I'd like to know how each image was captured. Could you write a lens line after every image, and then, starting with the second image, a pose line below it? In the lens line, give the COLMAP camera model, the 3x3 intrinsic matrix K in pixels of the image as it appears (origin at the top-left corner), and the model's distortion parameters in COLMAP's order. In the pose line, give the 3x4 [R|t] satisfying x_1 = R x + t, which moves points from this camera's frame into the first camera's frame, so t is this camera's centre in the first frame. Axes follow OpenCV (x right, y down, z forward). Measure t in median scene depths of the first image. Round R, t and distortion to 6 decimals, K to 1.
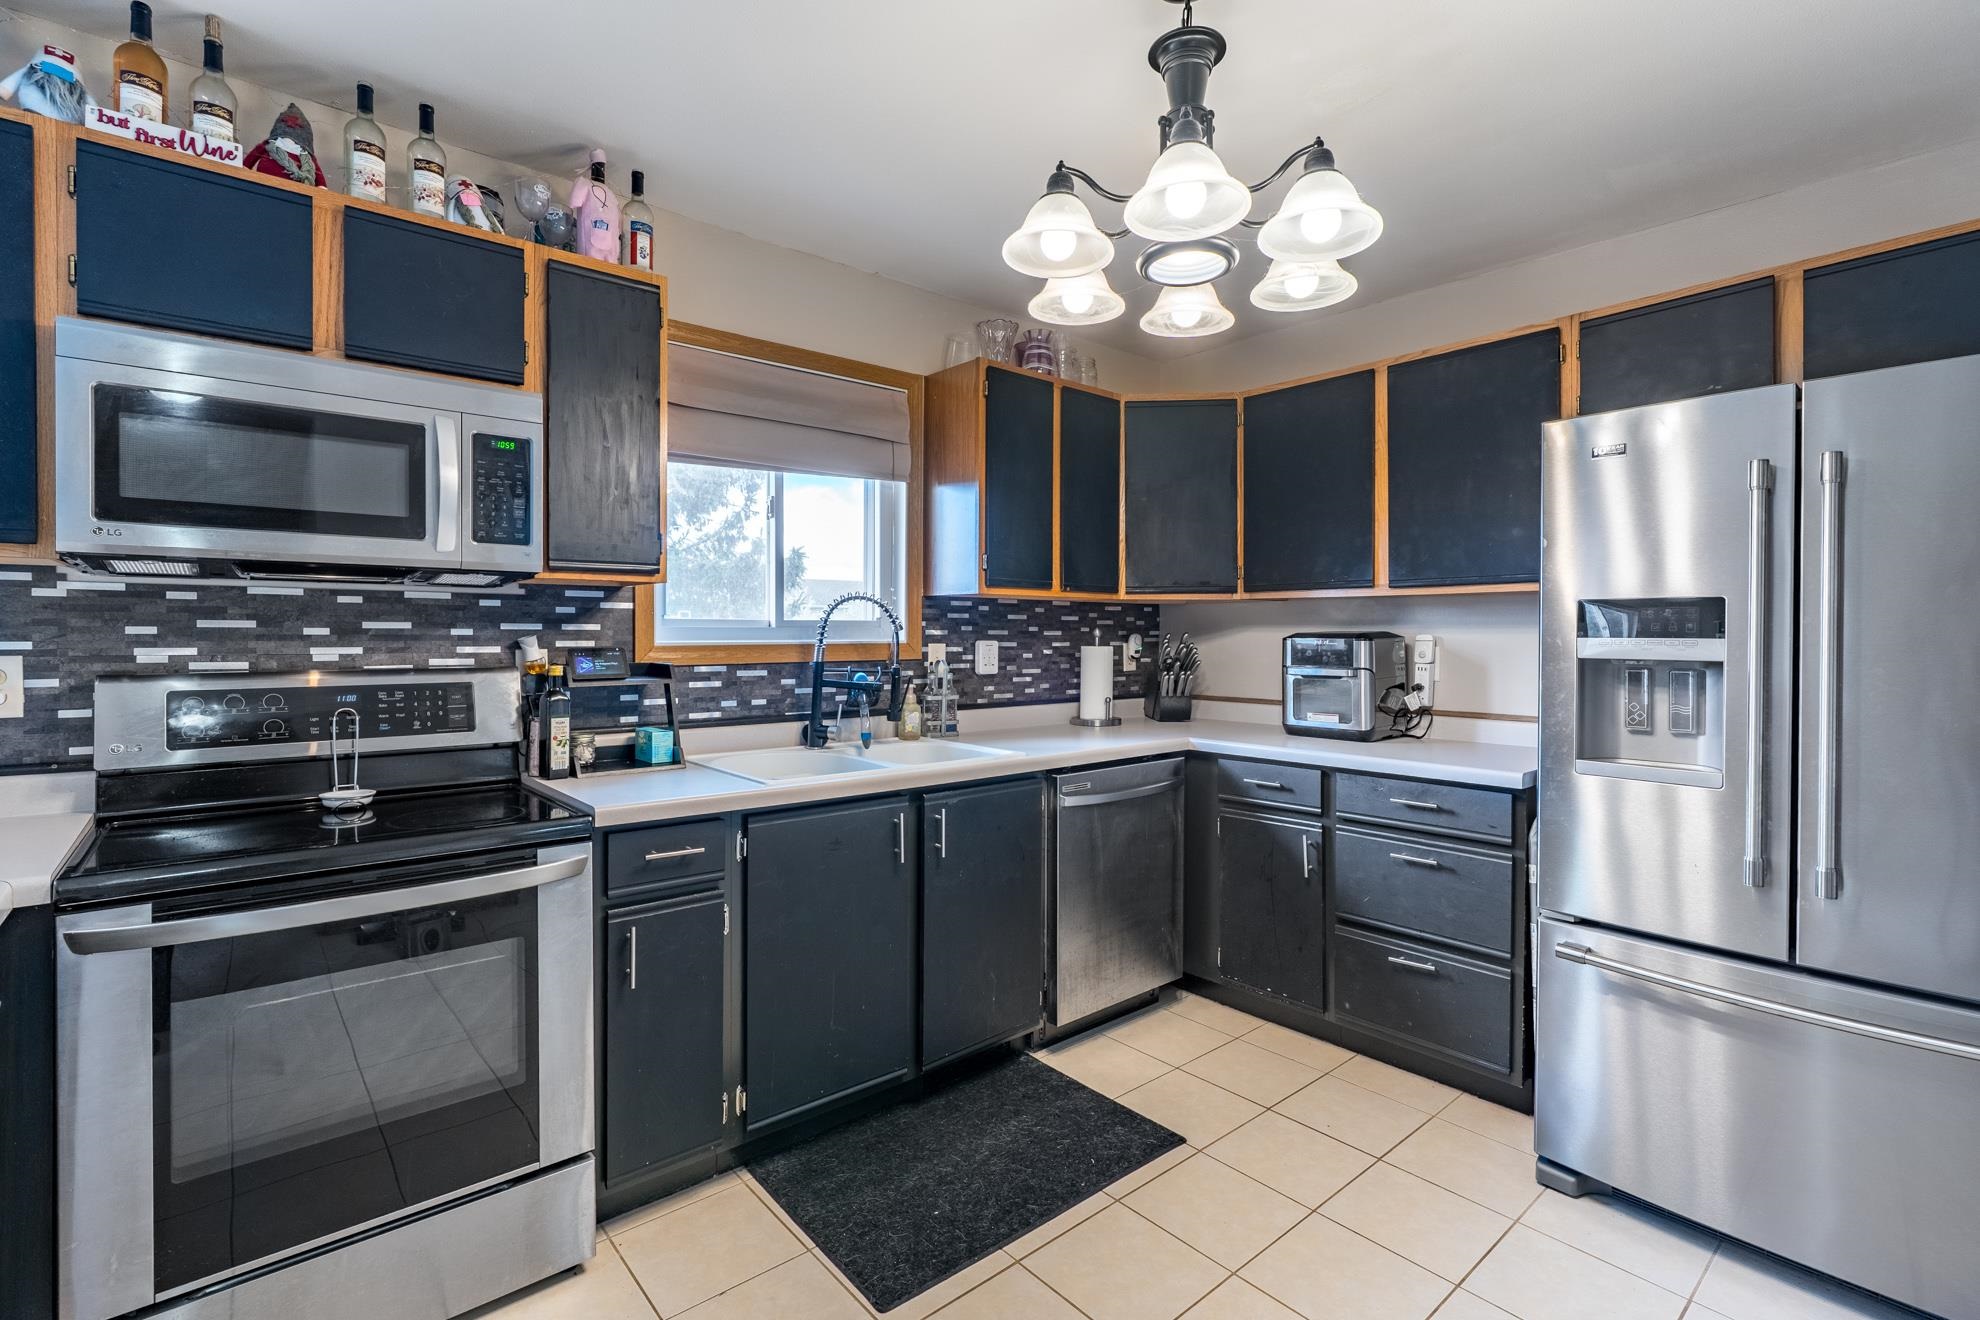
lens RADIAL K [[903.1, 0, 921.3], [0, 903.1, 644.4], [0, 0, 1]] dist [-0.007772, 0.003857]
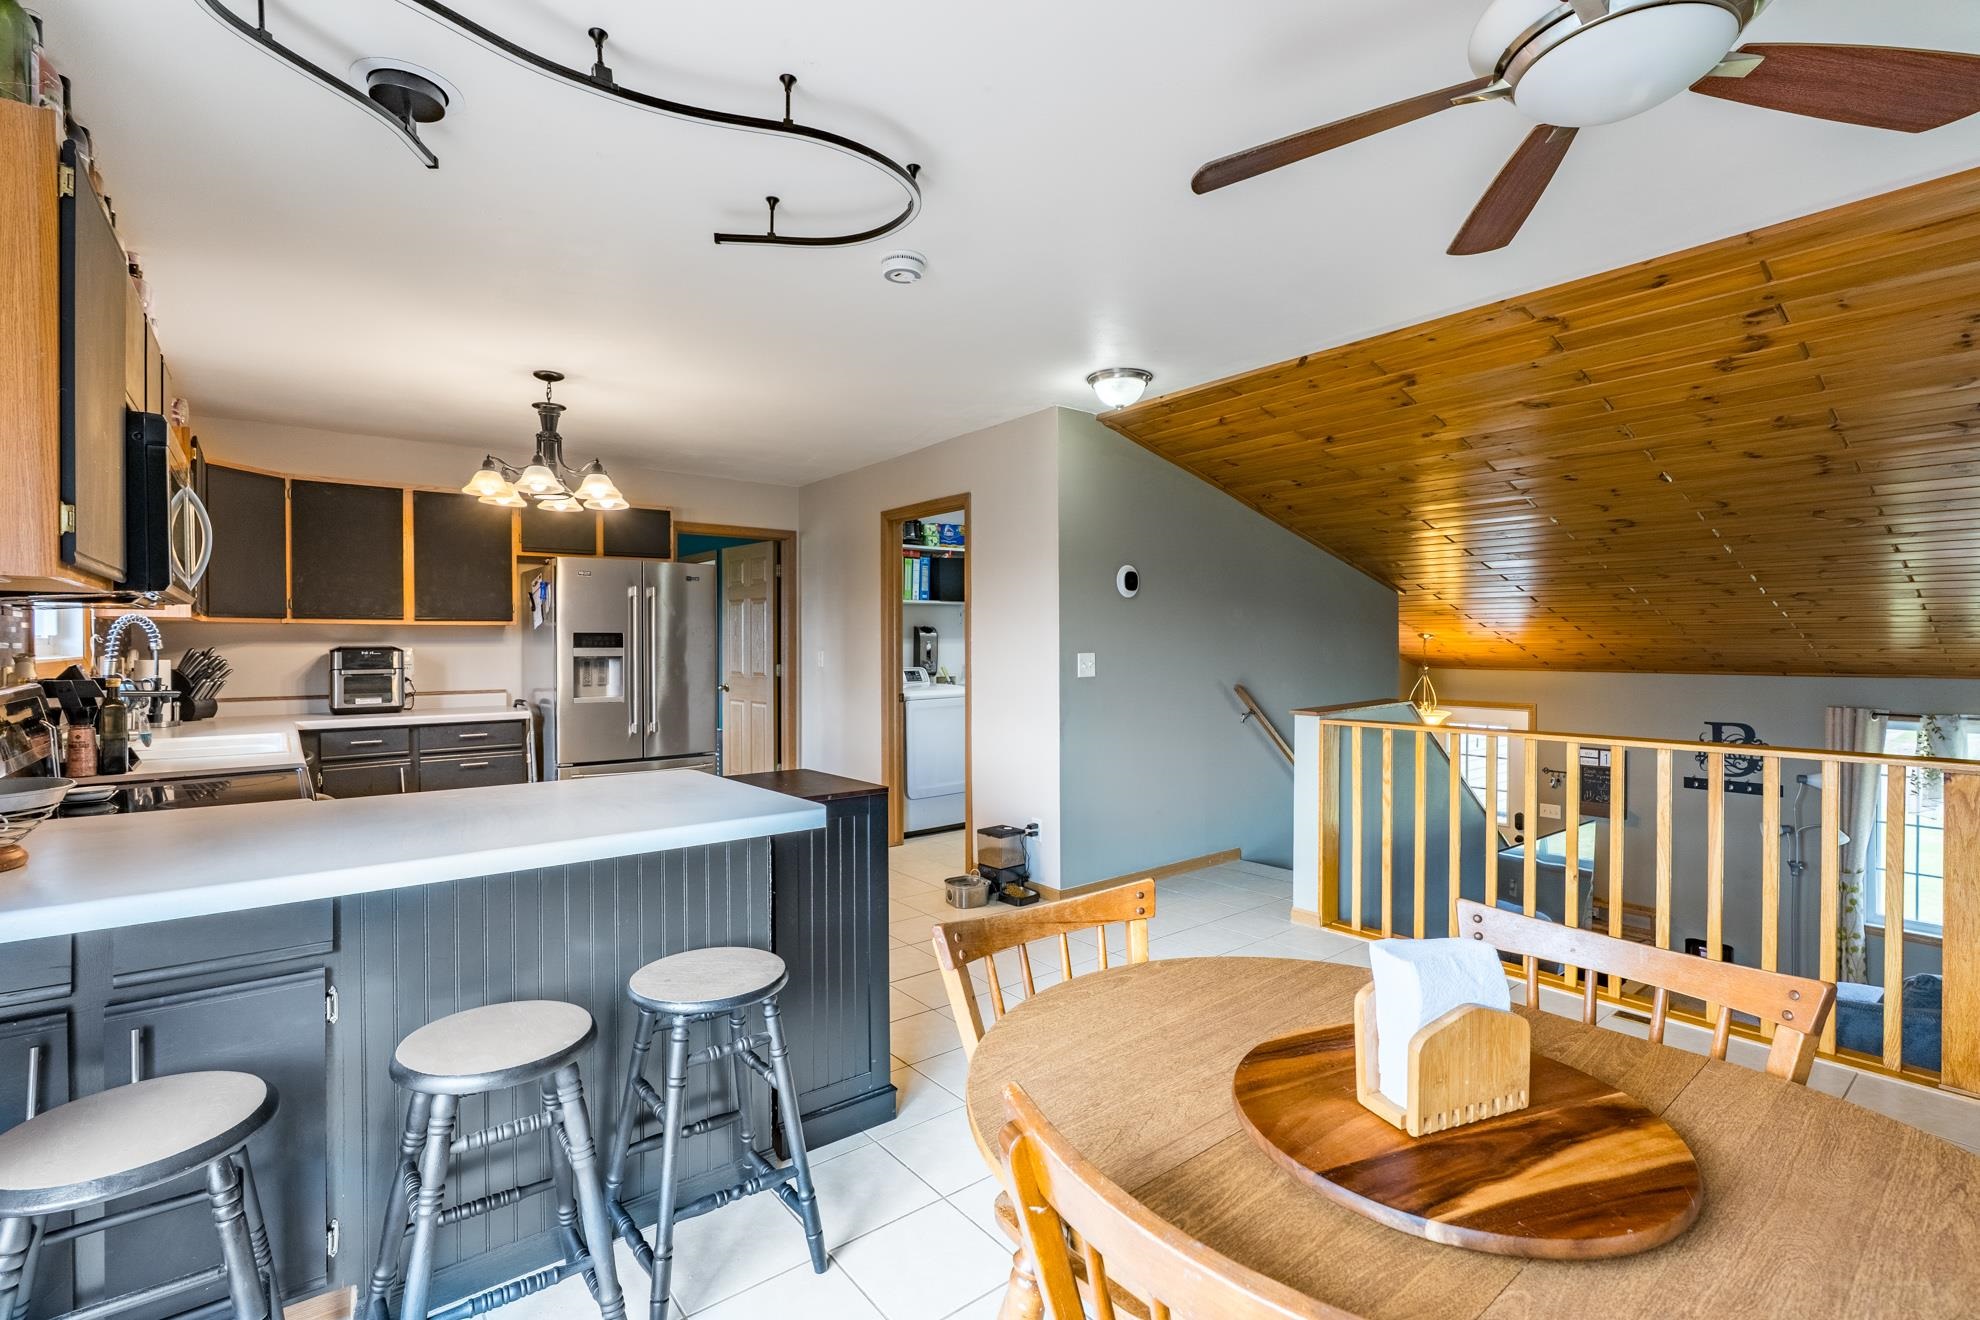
lens RADIAL K [[903.1, 0, 1039.6], [0, 903.1, 646.8], [0, 0, 1]] dist [-0.007772, 0.003857]
pose [[-0.022904, -0.008189, 0.999704, -1.473638], [0.015820, 0.999838, 0.008553, -0.009773], [-0.999612, 0.016011, -0.022771, -0.171965]]
